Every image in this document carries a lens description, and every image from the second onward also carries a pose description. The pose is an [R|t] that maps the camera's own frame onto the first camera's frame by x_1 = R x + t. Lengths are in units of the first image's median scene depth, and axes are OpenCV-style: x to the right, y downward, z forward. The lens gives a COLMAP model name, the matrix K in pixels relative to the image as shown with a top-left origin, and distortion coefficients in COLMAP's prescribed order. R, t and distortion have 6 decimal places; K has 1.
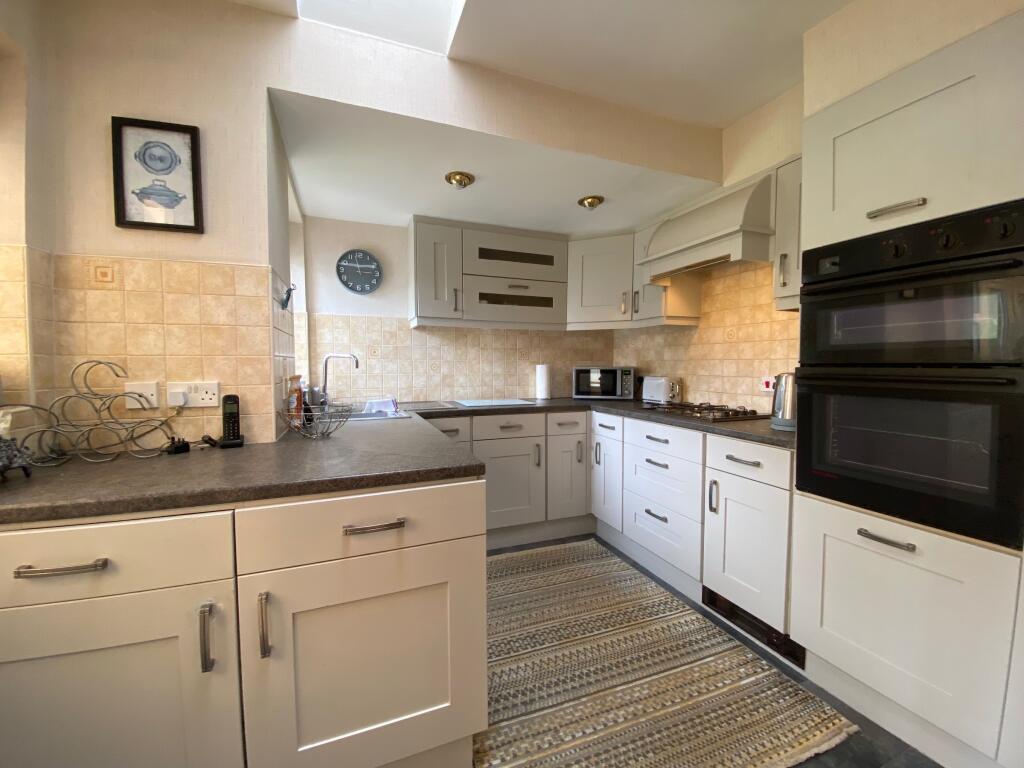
lens RADIAL K [[415.8, 0, 512.0], [0, 415.8, 384.0], [0, 0, 1]] dist [0.029609, -0.024635]
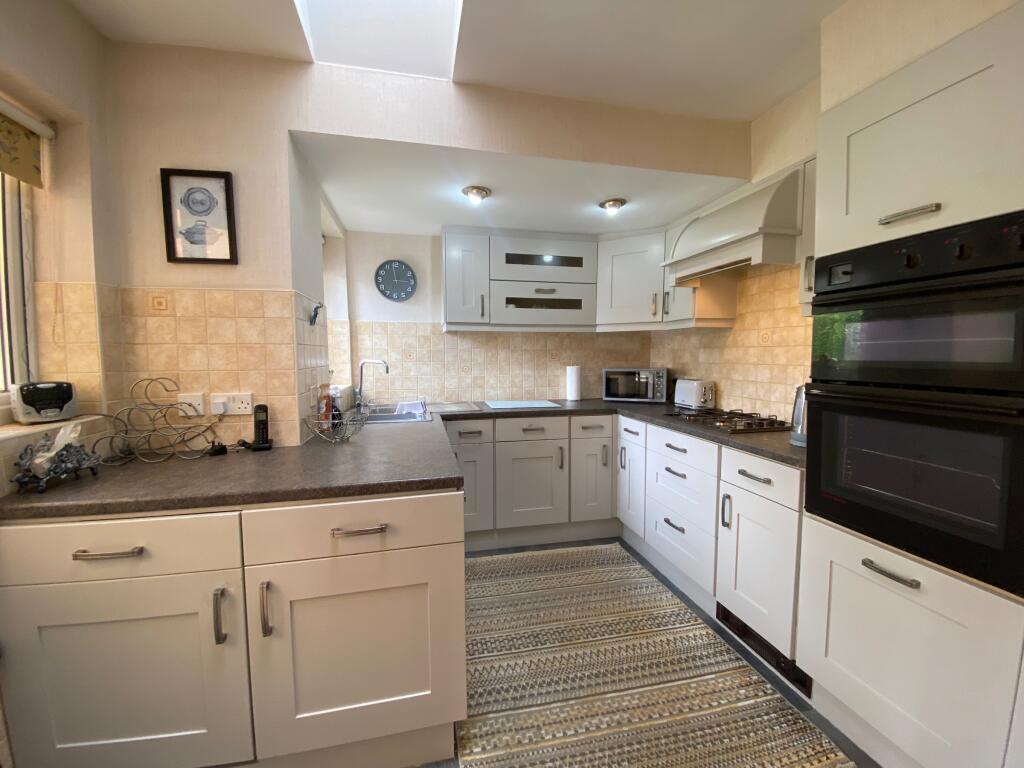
lens RADIAL K [[415.8, 0, 512.0], [0, 415.8, 384.0], [0, 0, 1]] dist [0.029609, -0.024635]
pose [[0.988547, 0.008029, -0.150698, 0.175547], [-0.004507, 0.999709, 0.023697, -0.058761], [0.150844, -0.022747, 0.988296, -0.030575]]
